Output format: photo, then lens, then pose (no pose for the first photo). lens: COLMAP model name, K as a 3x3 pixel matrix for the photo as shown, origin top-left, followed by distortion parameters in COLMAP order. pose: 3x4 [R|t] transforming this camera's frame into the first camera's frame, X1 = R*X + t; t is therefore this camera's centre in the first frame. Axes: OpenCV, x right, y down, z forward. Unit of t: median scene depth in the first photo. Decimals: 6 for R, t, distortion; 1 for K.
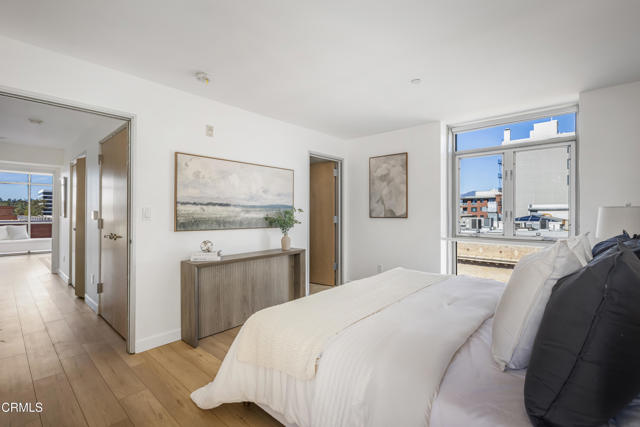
lens RADIAL K [[288.3, 0, 317.2], [0, 288.3, 207.2], [0, 0, 1]] dist [-0.001332, -0.000318]
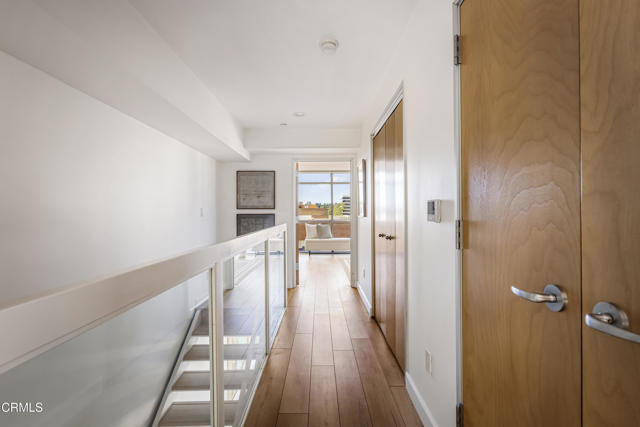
lens RADIAL K [[304.0, 0, 319.7], [0, 304.0, 212.4], [0, 0, 1]] dist [0.001265, 0.000058]
pose [[0.670213, -0.002133, -0.742165, -0.266991], [0.014467, 0.999843, 0.010190, 0.011370], [0.742027, -0.017566, 0.670139, 0.282704]]
